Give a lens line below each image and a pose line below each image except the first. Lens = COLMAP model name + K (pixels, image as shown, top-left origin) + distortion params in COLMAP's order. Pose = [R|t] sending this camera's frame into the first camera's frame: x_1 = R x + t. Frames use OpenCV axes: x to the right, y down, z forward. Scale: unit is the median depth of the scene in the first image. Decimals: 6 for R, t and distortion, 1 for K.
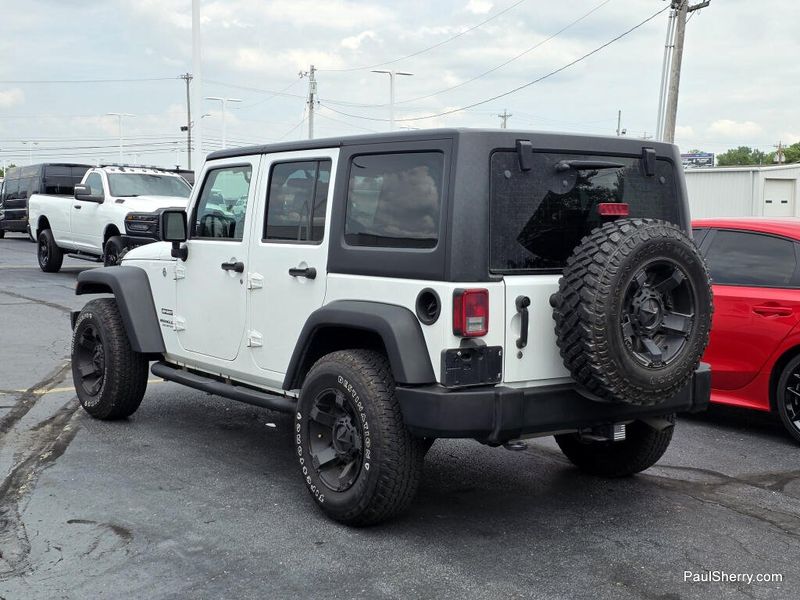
lens RADIAL K [[1123.9, 0, 422.4], [0, 1123.9, 299.8], [0, 0, 1]] dist [0.327937, -1.045366]
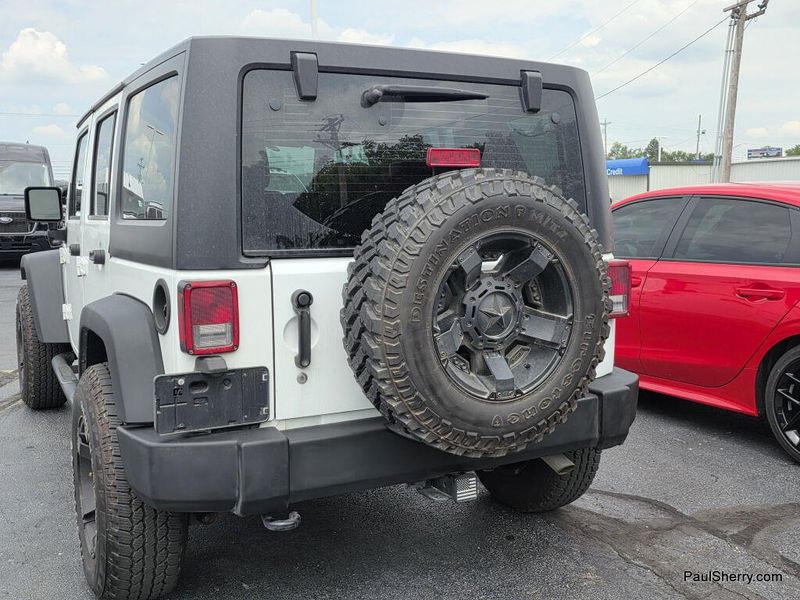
lens RADIAL K [[839.3, 0, 400.0], [0, 839.3, 300.0], [0, 0, 1]] dist [0.211474, -0.412146]
pose [[0.985379, -0.004548, -0.170315, 0.224595], [0.010384, 0.999388, 0.033390, -0.013122], [0.170059, -0.034671, 0.984824, 0.510602]]
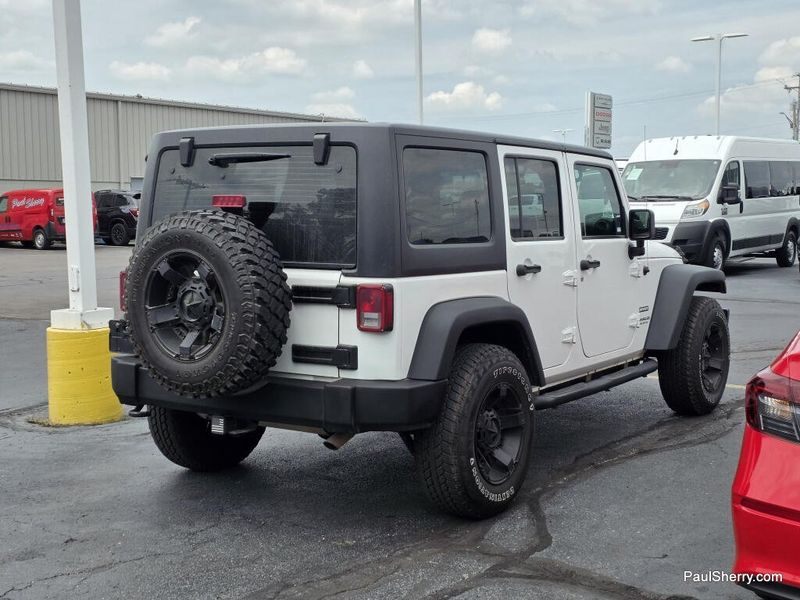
lens RADIAL K [[1139.9, 0, 400.0], [0, 1139.9, 300.0], [0, 0, 1]] dist [0.276062, -0.746098]
pose [[0.312853, 0.065947, -0.947509, 1.187803], [-0.071997, 0.996363, 0.045574, -0.051005], [0.947069, 0.053960, 0.316463, 0.841675]]
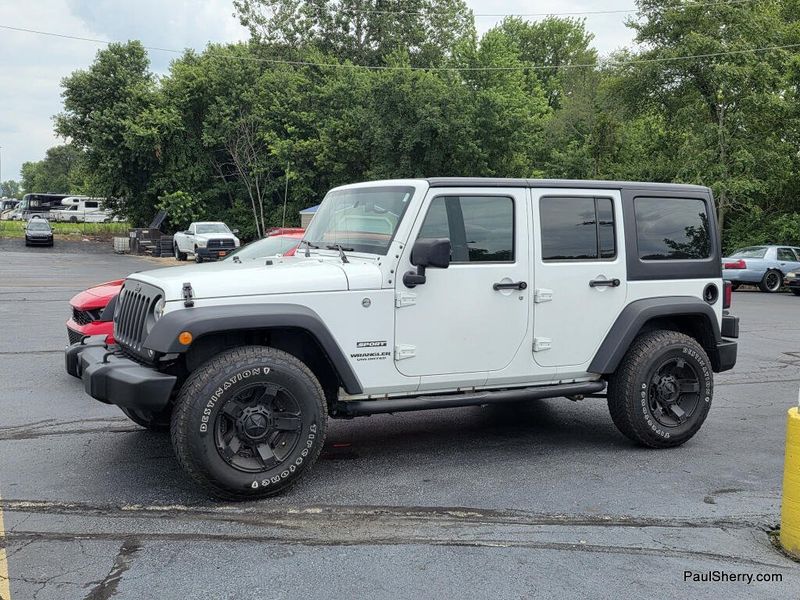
lens RADIAL K [[839.3, 0, 400.0], [0, 839.3, 300.0], [0, 0, 1]] dist [0.211474, -0.412146]
pose [[0.156792, -0.093808, 0.983166, -1.247377], [0.062555, 0.994423, 0.084906, -0.115311], [-0.985649, 0.048190, 0.161786, 1.199064]]
